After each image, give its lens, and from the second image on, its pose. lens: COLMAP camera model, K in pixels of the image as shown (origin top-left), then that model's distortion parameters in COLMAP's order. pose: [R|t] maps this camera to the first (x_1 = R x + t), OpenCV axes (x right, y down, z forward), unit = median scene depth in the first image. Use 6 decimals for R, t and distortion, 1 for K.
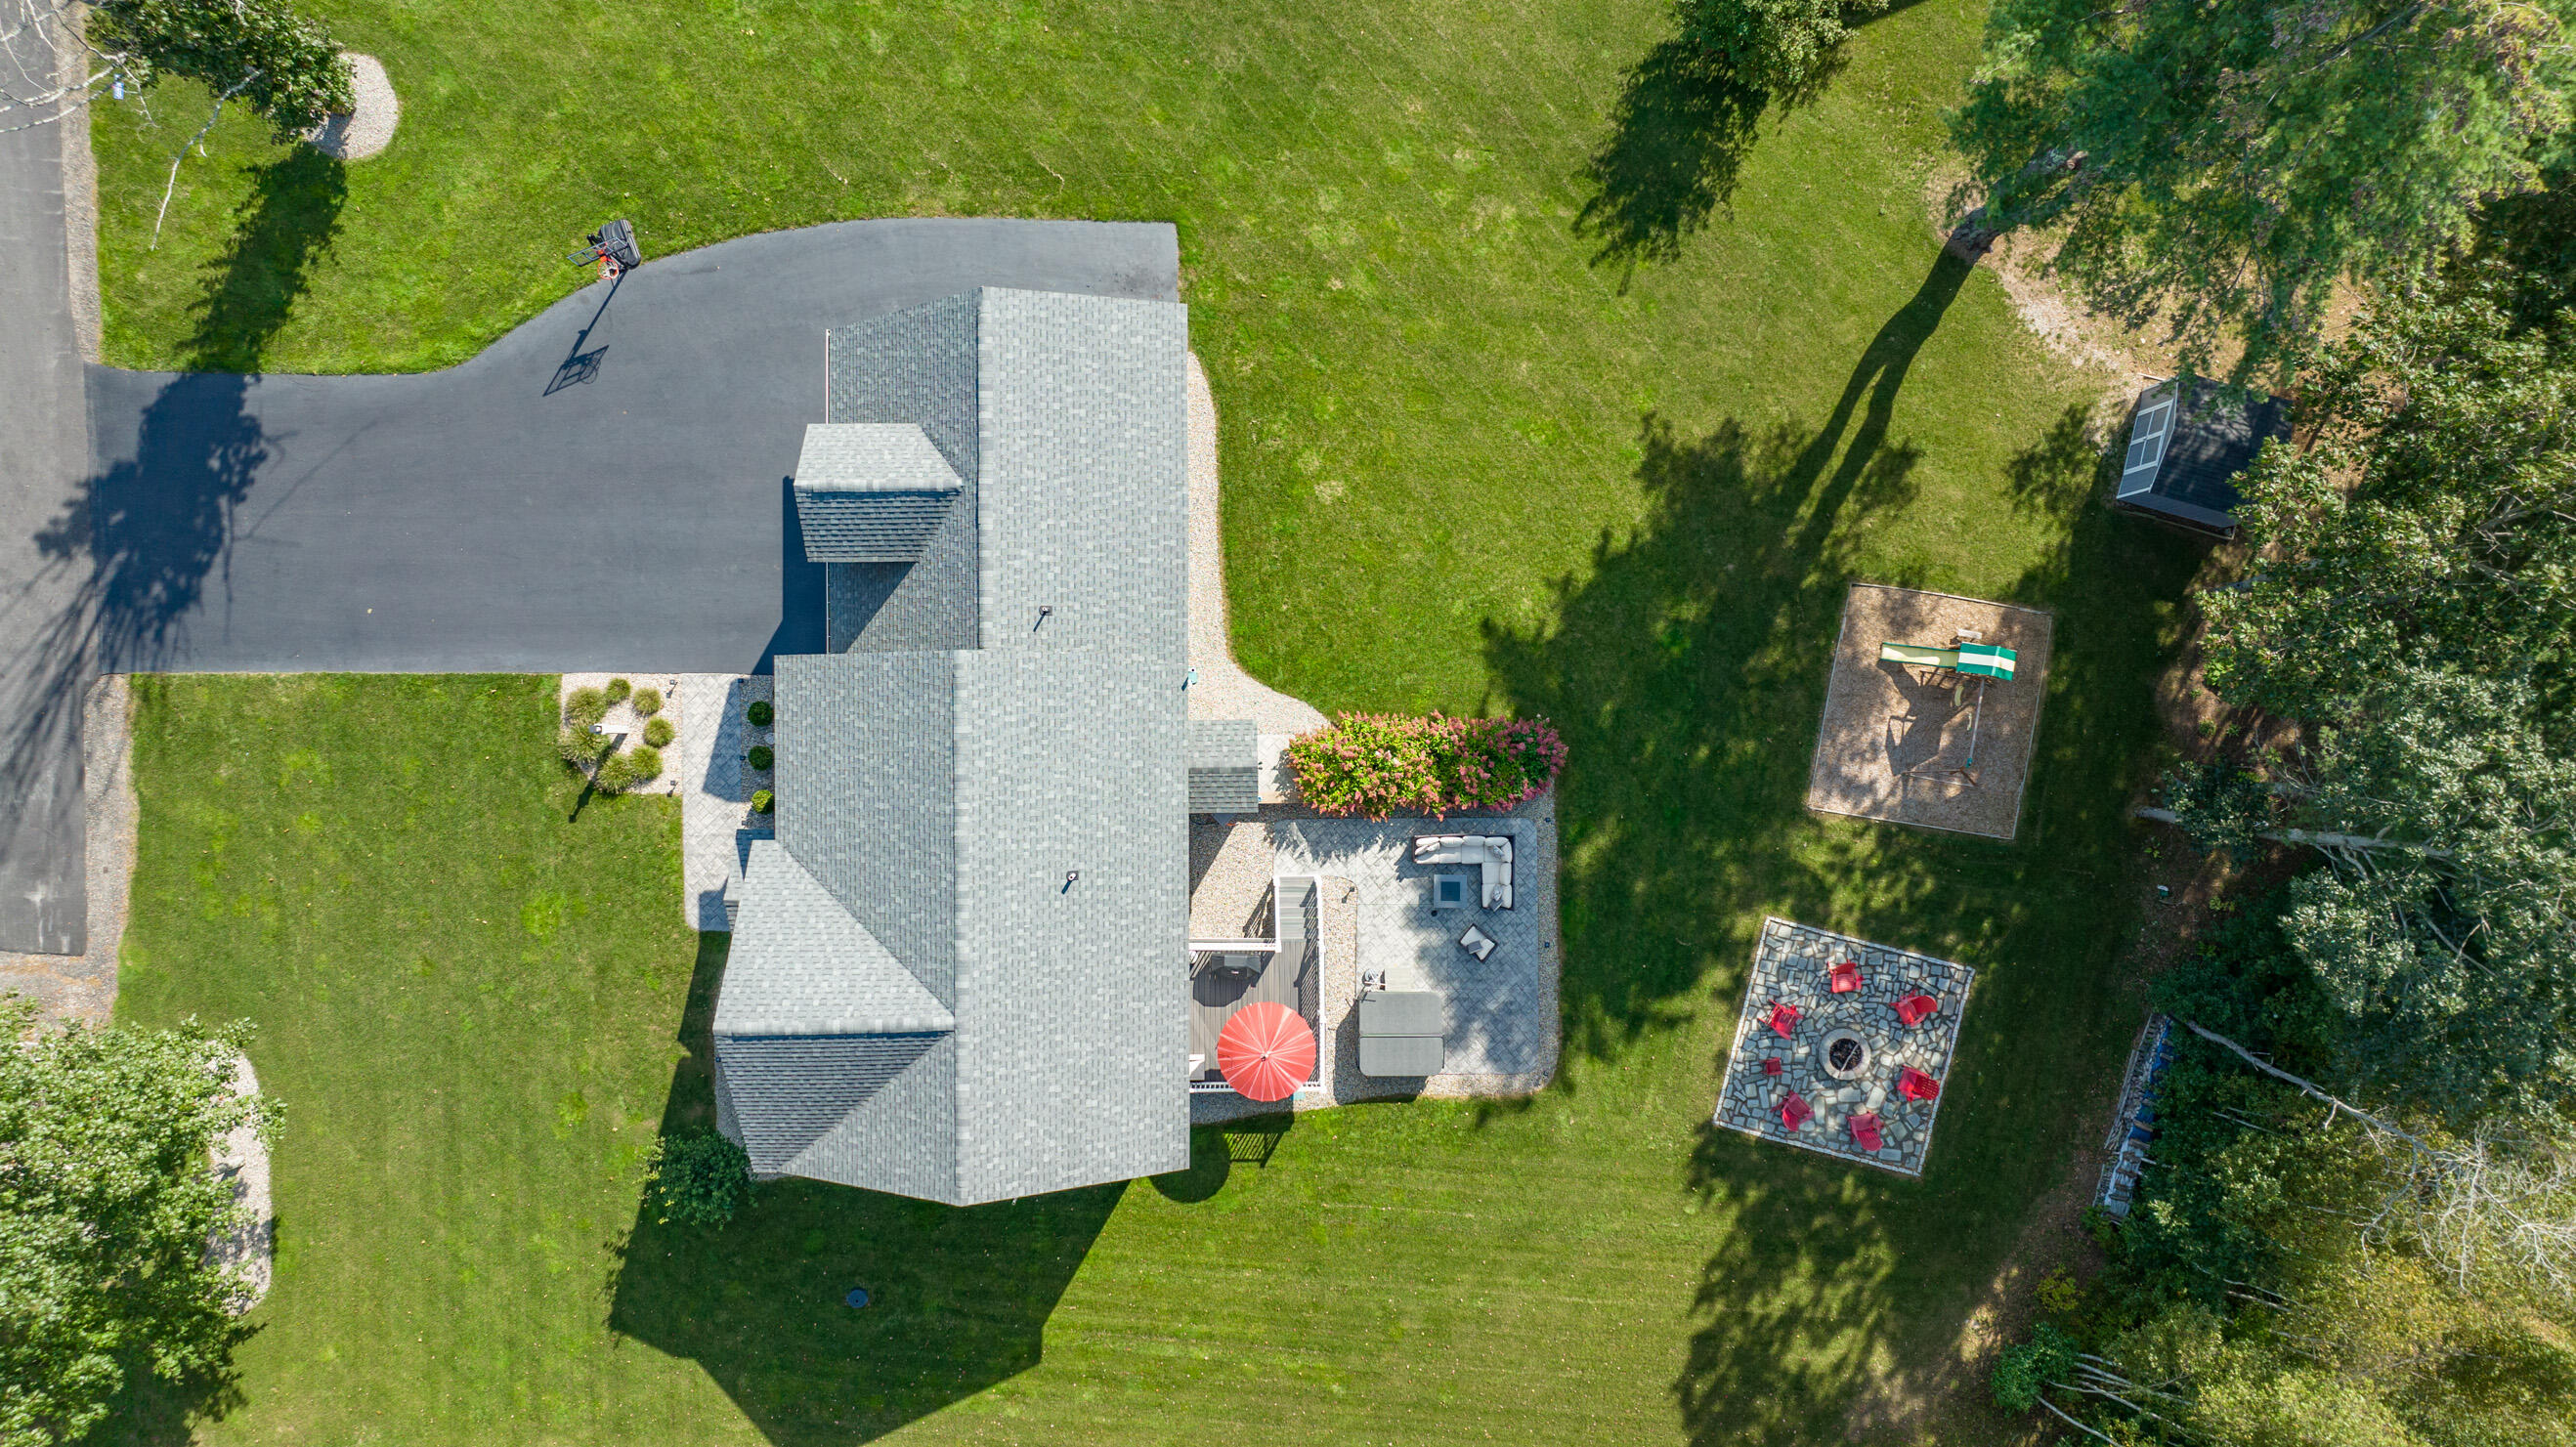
lens RADIAL K [[1766.7, 0, 1288.0], [0, 1766.7, 723.5], [0, 0, 1]] dist [-0.030609, 0.001921]
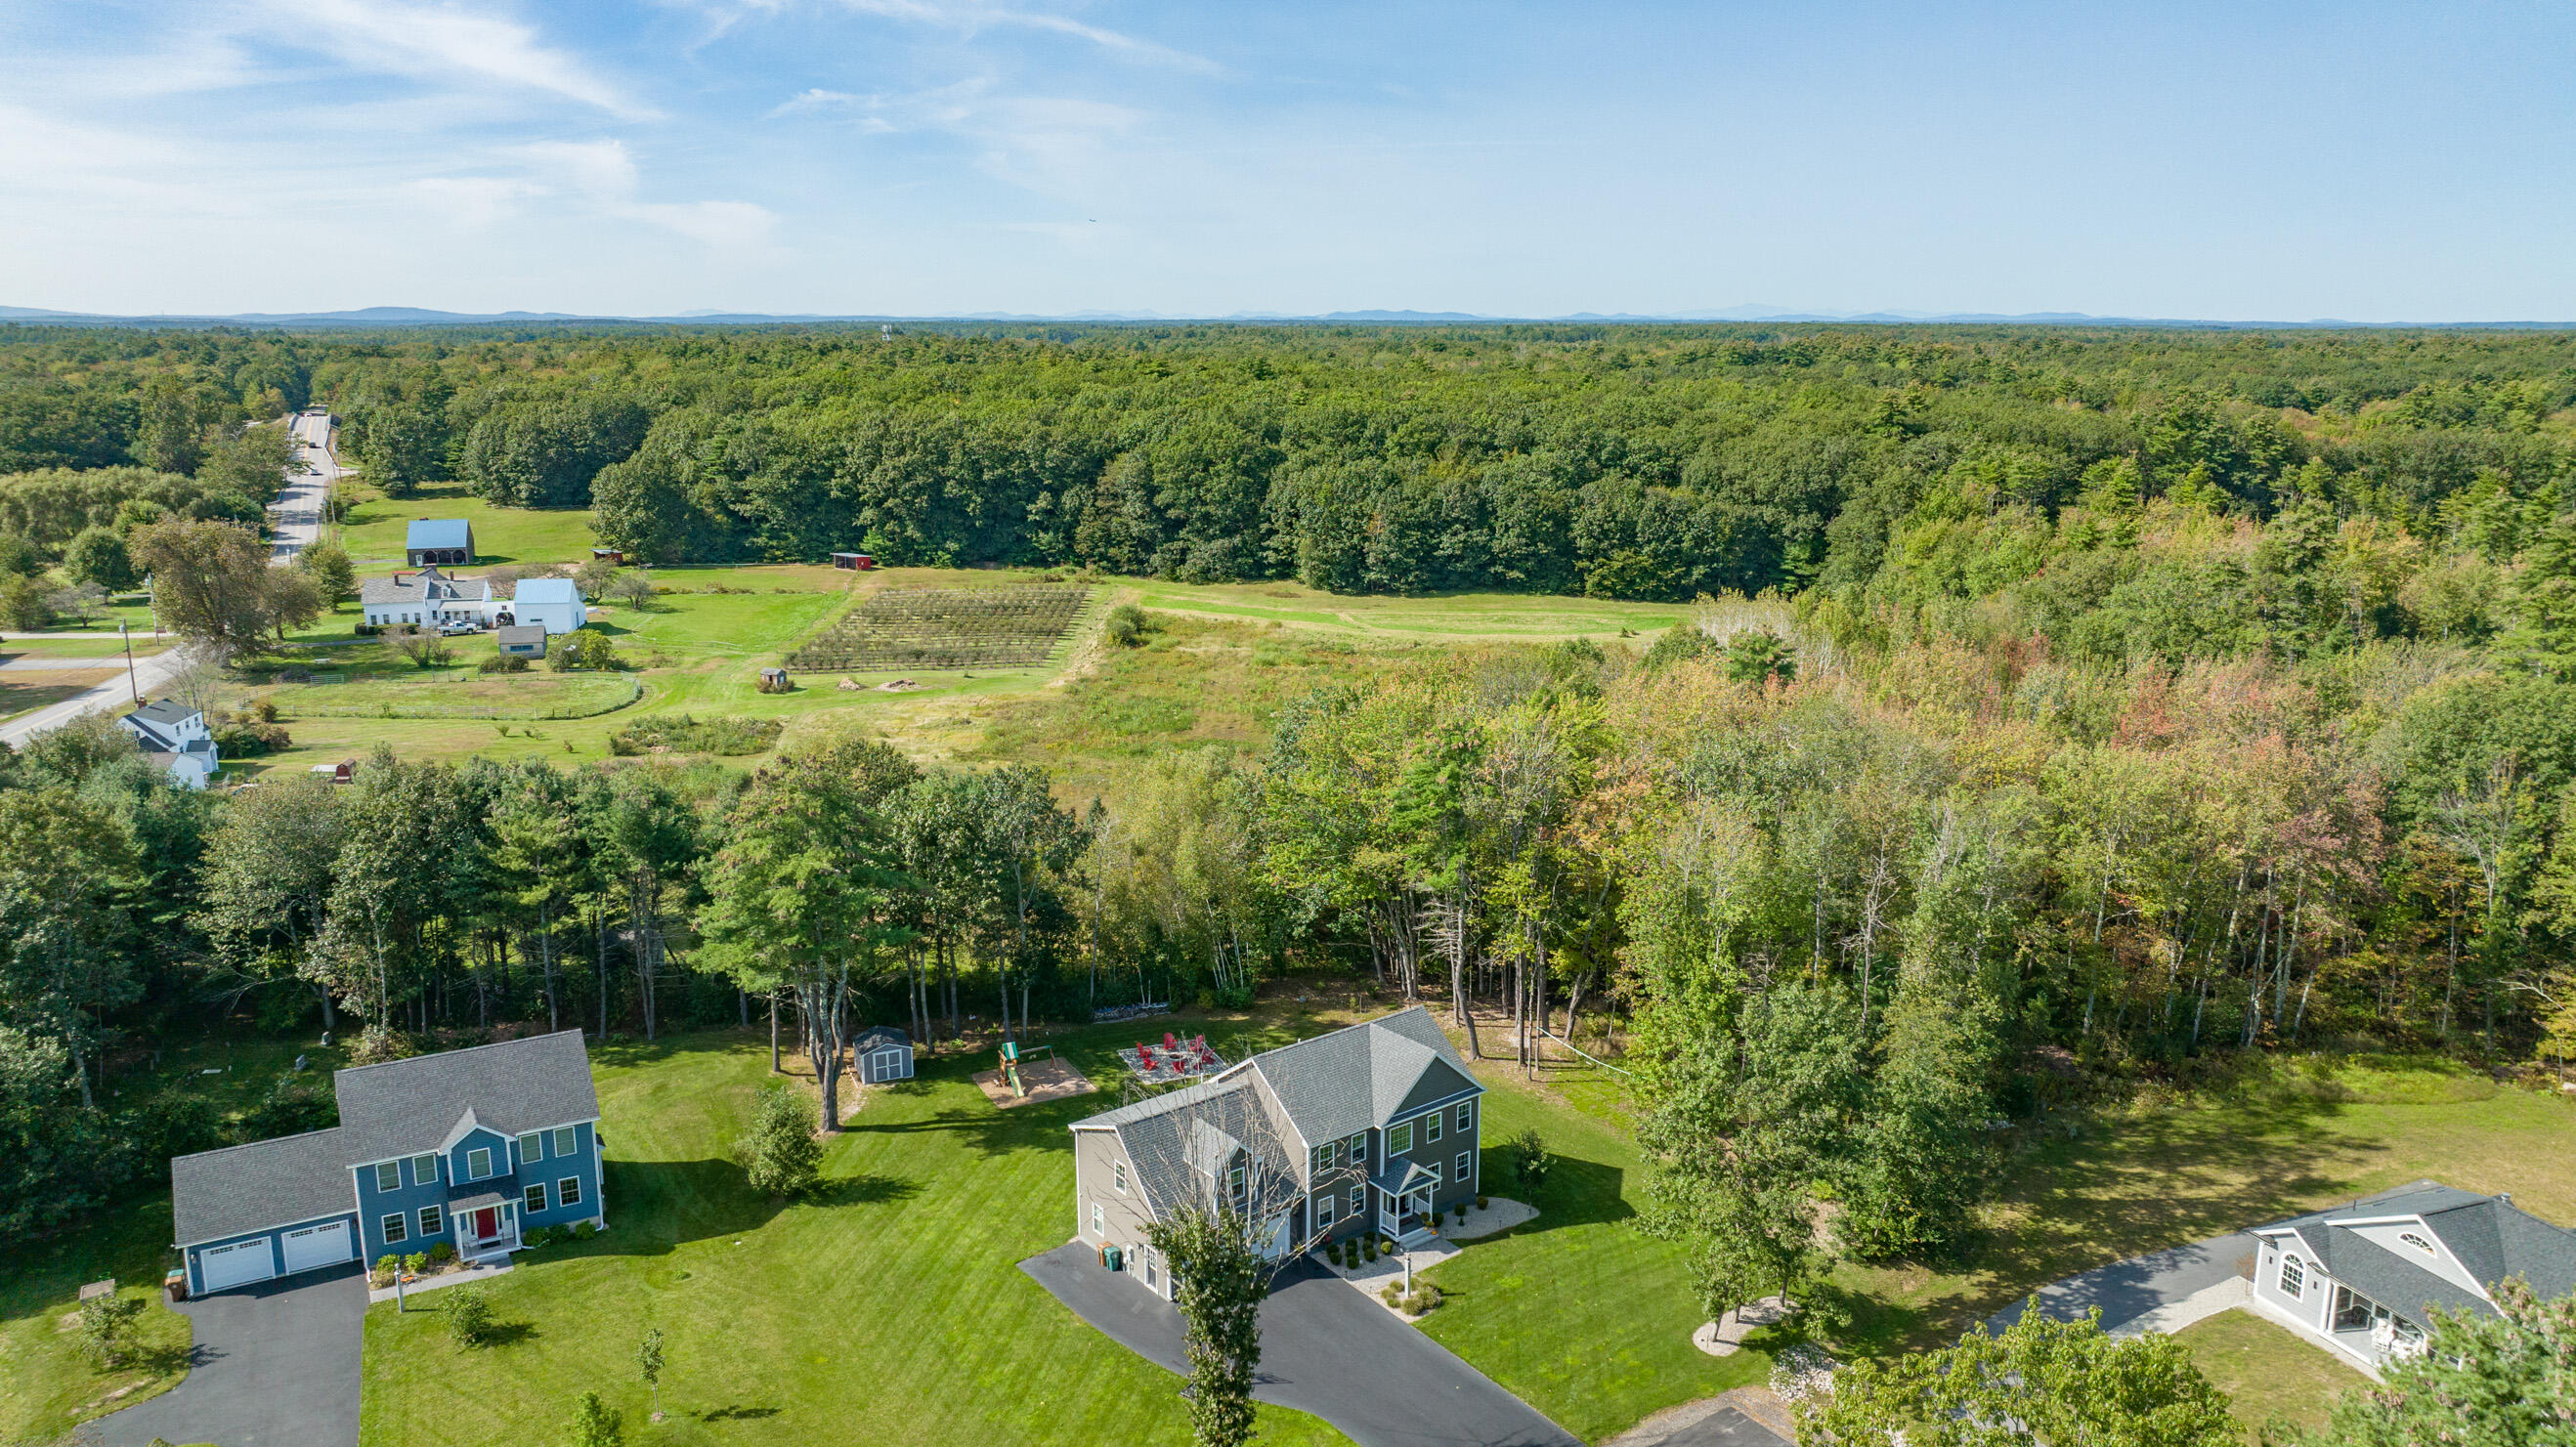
lens RADIAL K [[1766.7, 0, 1288.0], [0, 1766.7, 723.5], [0, 0, 1]] dist [-0.030609, 0.001921]
pose [[-0.615396, -0.195141, 0.763681, -1.540690], [0.788098, -0.135437, 0.600465, -1.086256], [-0.013744, 0.971379, 0.237138, -0.018398]]
